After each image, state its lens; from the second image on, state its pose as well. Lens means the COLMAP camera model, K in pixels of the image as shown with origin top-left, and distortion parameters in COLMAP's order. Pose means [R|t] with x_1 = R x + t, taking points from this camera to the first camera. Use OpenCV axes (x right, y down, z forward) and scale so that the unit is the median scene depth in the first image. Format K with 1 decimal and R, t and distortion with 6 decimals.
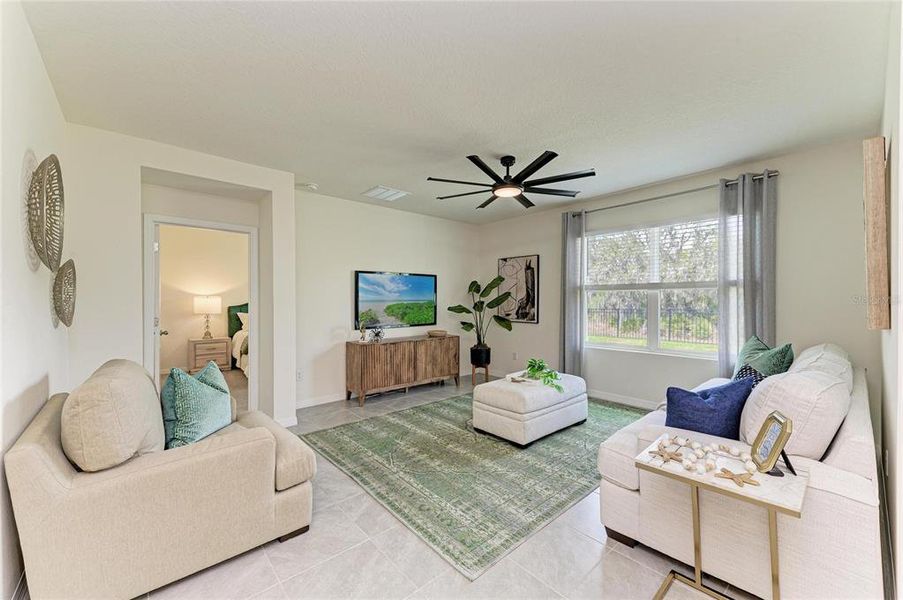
lens RADIAL K [[354.8, 0, 445.7], [0, 354.8, 301.1], [0, 0, 1]] dist [0.000070, 0.000341]
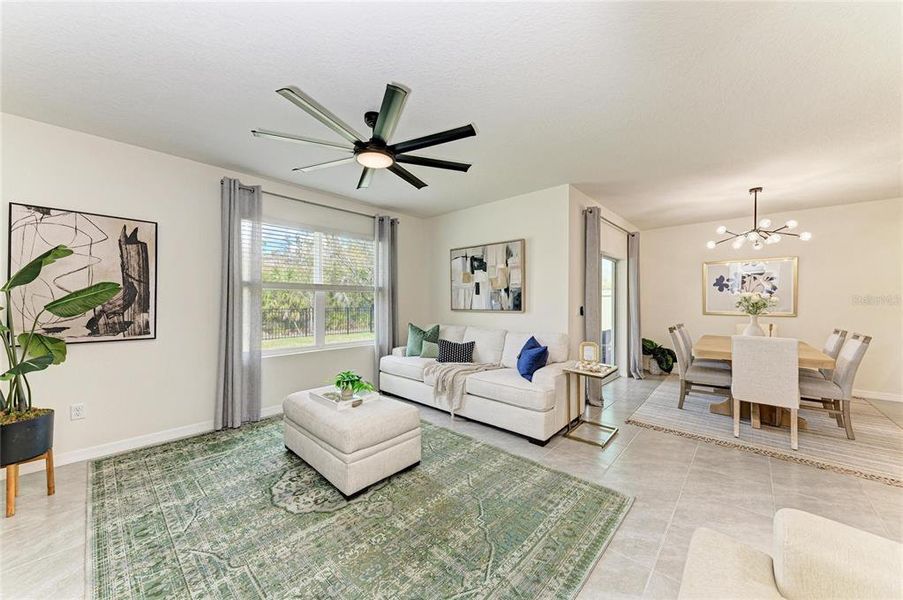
lens RADIAL K [[329.4, 0, 453.1], [0, 329.4, 300.4], [0, 0, 1]] dist [0.012601, -0.001214]
pose [[-0.131114, 0.010464, 0.991312, -0.392948], [0.002369, 0.999945, -0.010242, 0.006593], [-0.991364, 0.001005, -0.131132, 0.647947]]
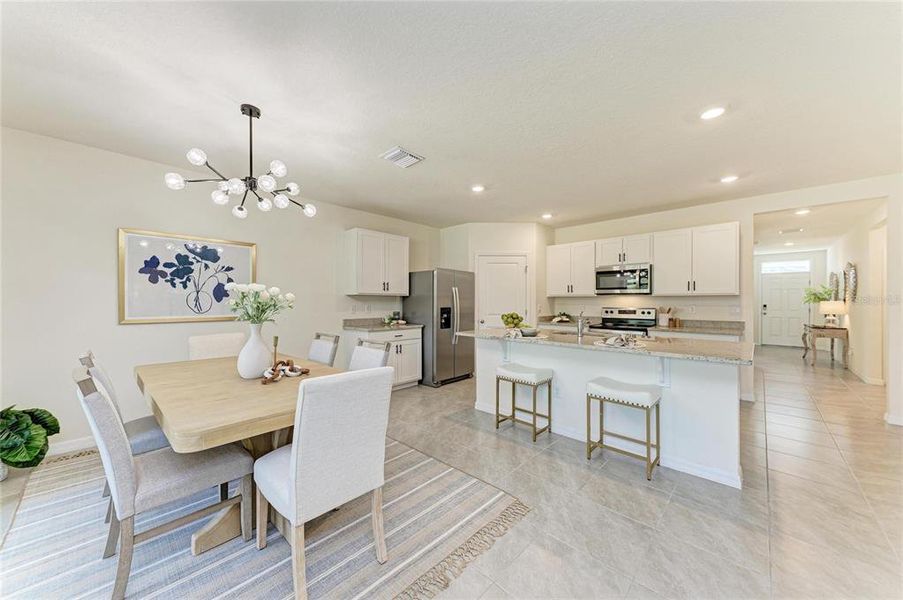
lens RADIAL K [[320.3, 0, 454.0], [0, 320.3, 303.3], [0, 0, 1]] dist [0.016244, -0.003528]
pose [[-0.993476, 0.002860, -0.114002, 0.087679], [0.001919, 0.999963, 0.008361, 0.003027], [0.114021, 0.008088, -0.993445, 0.306309]]
